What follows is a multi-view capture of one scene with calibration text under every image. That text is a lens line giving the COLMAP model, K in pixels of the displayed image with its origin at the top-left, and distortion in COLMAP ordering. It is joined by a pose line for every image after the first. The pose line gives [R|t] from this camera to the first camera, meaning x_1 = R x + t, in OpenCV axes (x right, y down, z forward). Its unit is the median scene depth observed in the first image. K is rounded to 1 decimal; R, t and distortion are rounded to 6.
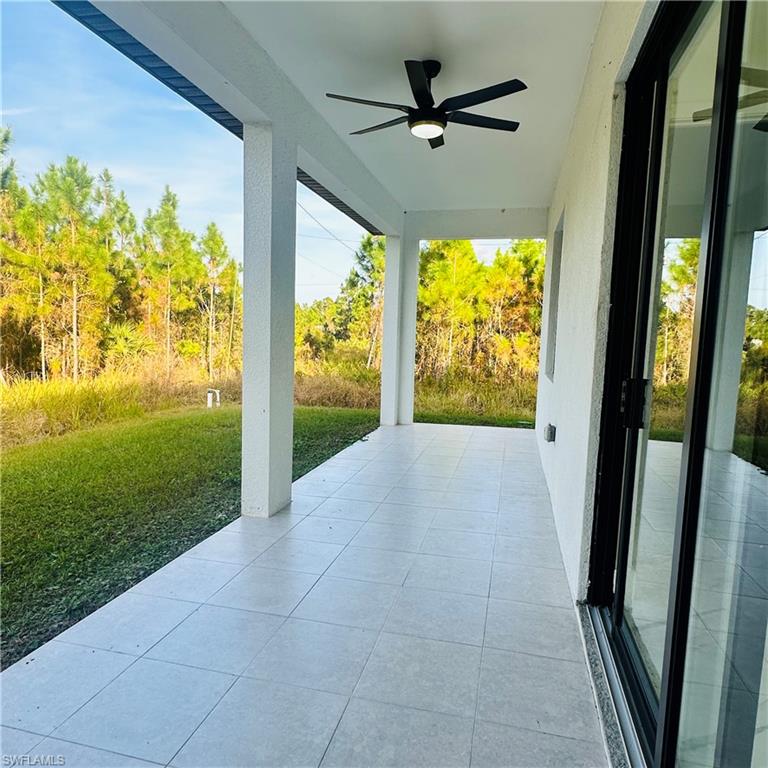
lens RADIAL K [[534.4, 0, 384.1], [0, 534.4, 382.3], [0, 0, 1]] dist [0.000041, -0.002617]
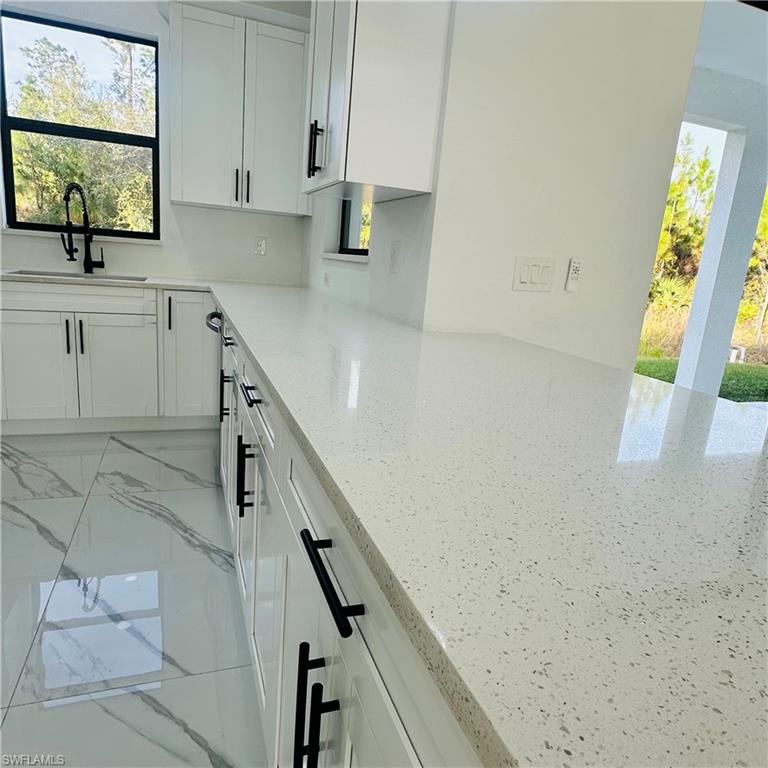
lens RADIAL K [[534.4, 0, 384.2], [0, 534.4, 382.9], [0, 0, 1]] dist [0.000041, -0.002617]
pose [[0.562314, 0.204453, -0.801250, 0.099233], [-0.140137, 0.978499, 0.151334, 0.016375], [0.814963, 0.027188, 0.578875, -0.109832]]
